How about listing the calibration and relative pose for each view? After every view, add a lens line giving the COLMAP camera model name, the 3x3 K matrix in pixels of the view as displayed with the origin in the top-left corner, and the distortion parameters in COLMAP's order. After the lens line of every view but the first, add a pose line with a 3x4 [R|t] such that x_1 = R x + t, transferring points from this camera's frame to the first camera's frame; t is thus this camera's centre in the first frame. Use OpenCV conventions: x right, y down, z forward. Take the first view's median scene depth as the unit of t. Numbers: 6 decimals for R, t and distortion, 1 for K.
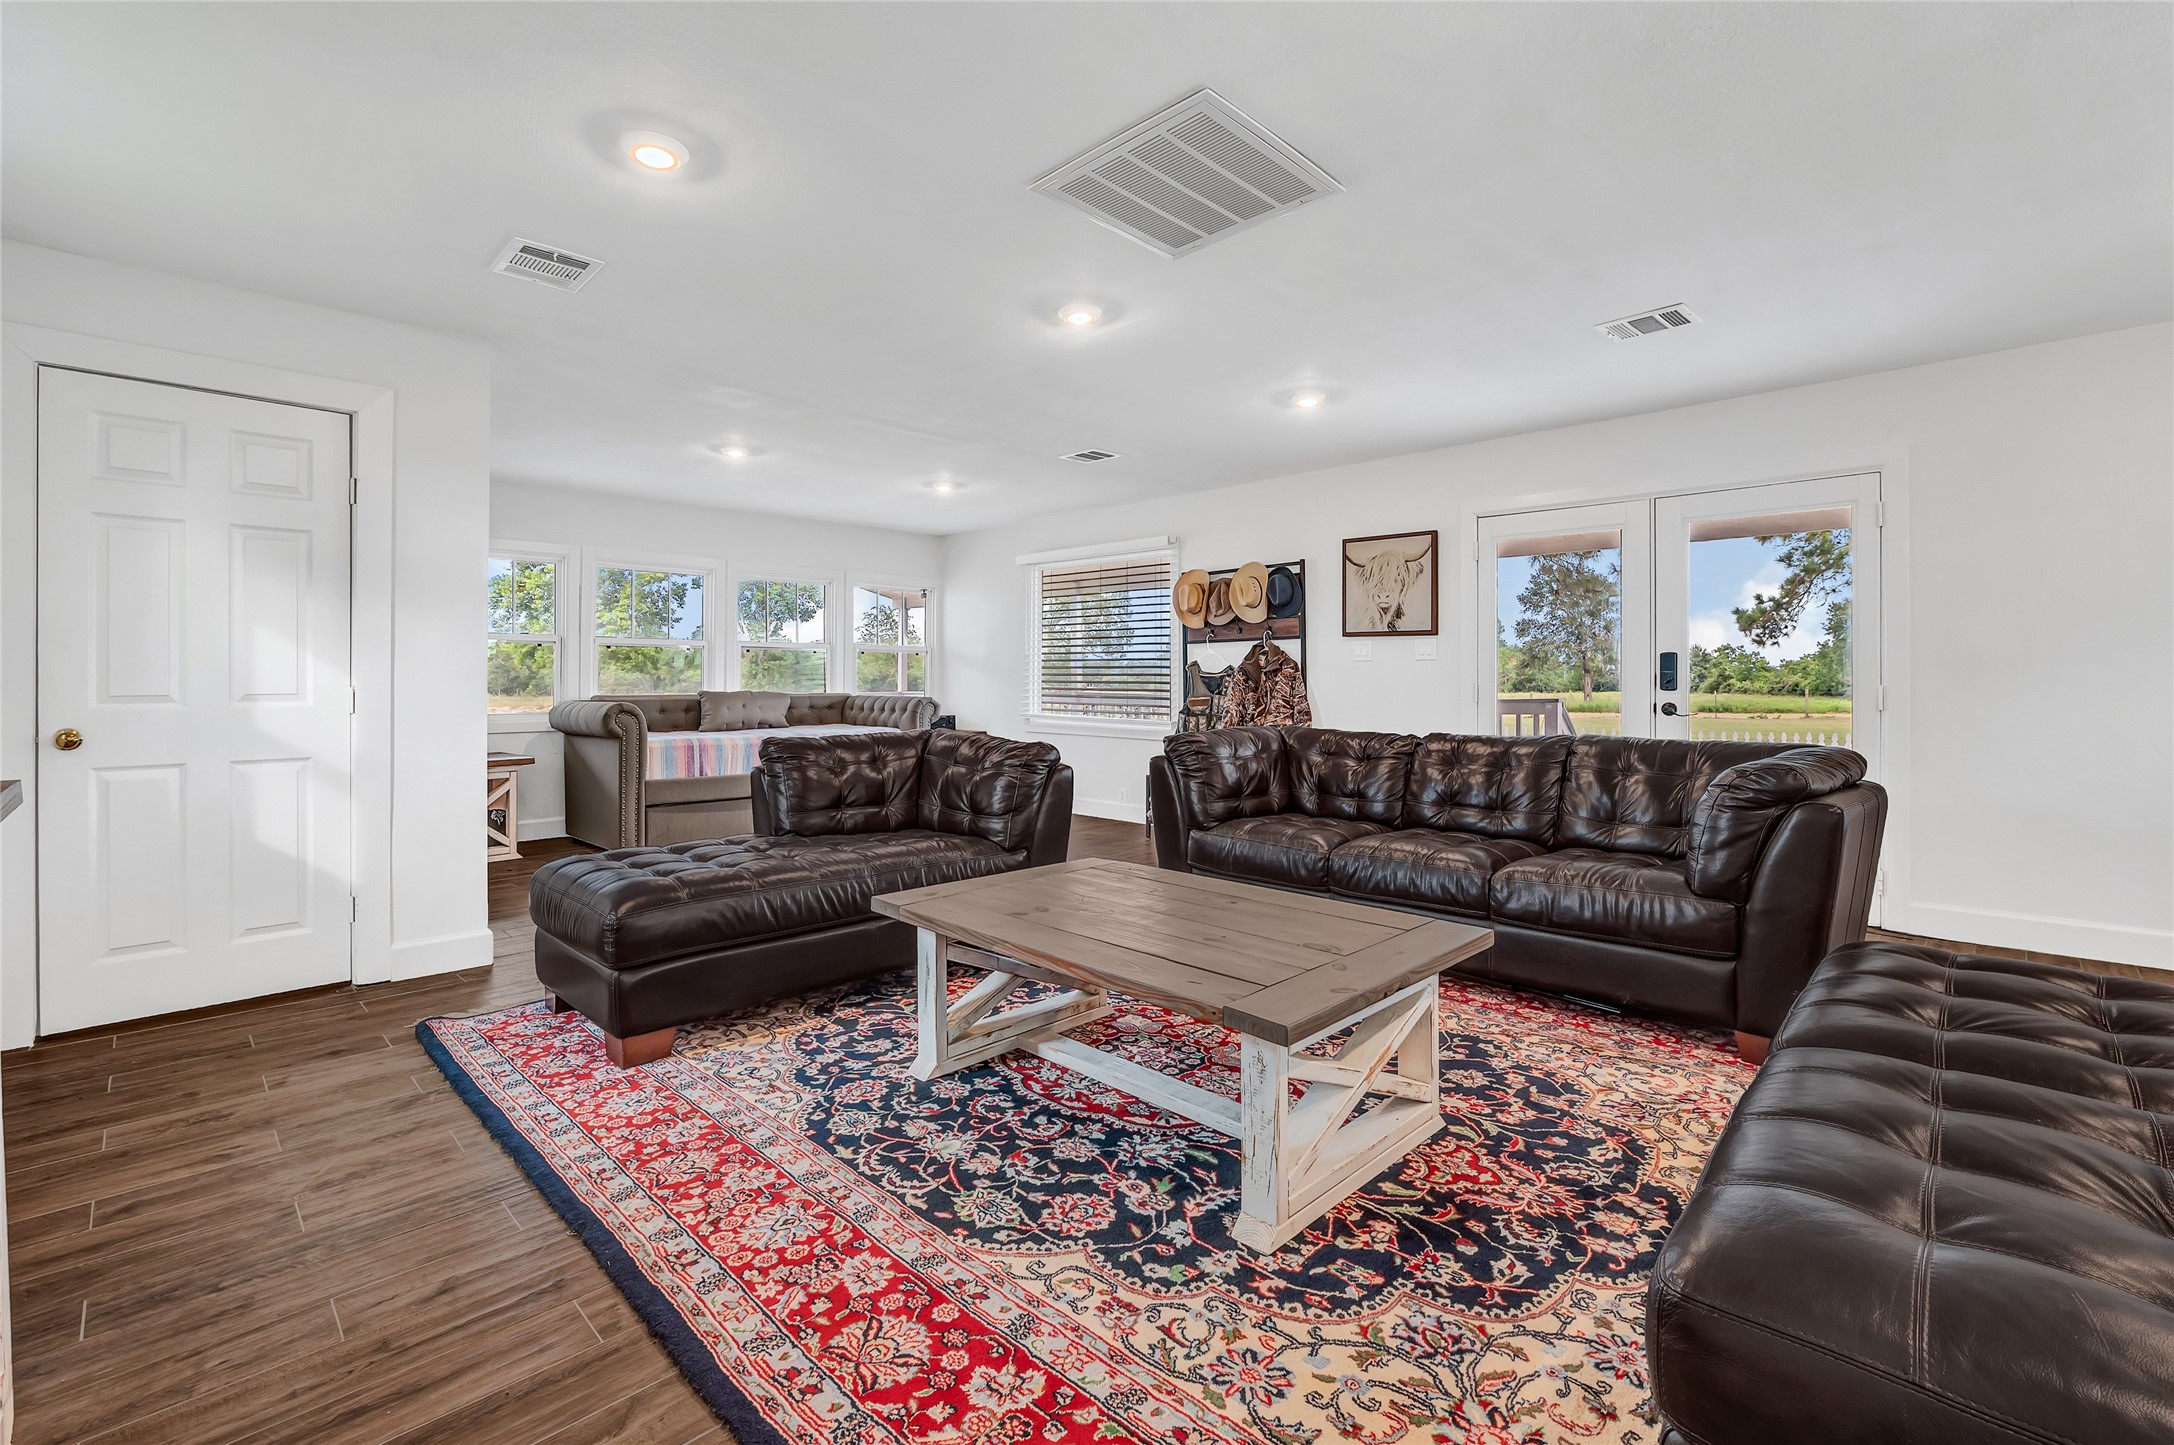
lens RADIAL K [[1021.5, 0, 1090.7], [0, 1021.5, 675.5], [0, 0, 1]] dist [0.000319, 0.000005]
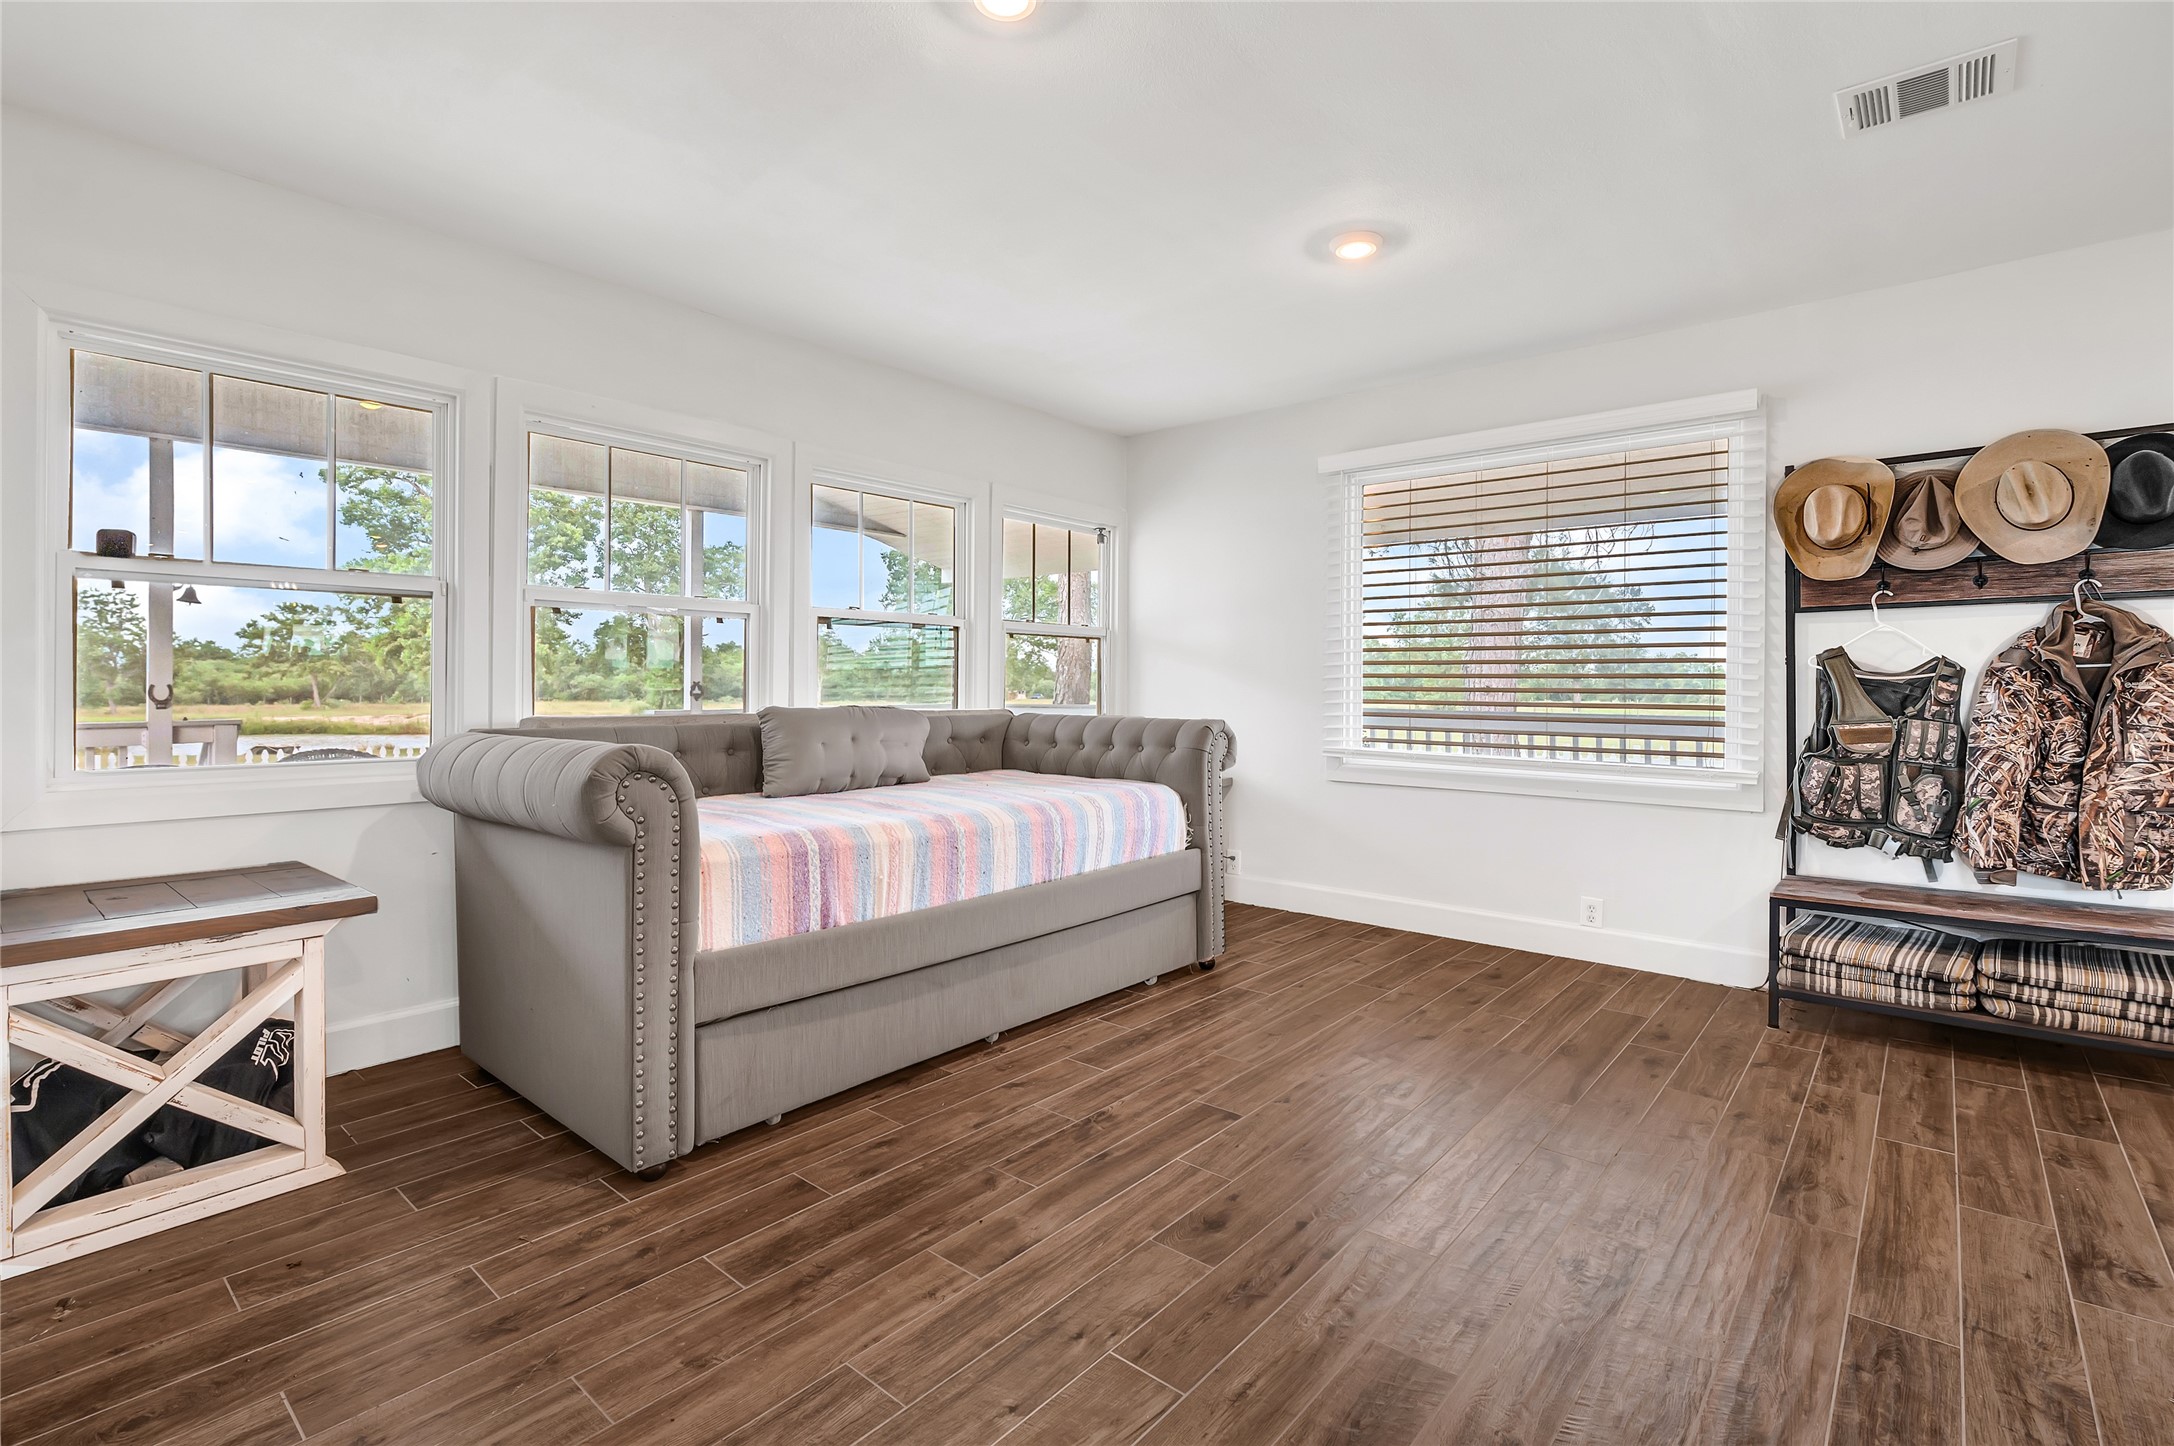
lens RADIAL K [[1023.1, 0, 1072.4], [0, 1023.1, 697.2], [0, 0, 1]] dist [0.001269, 0.000177]
pose [[0.996727, 0.003246, 0.080773, -0.299333], [-0.004338, 0.999902, 0.013336, 0.004234], [-0.080722, -0.013643, 0.996643, 0.565171]]
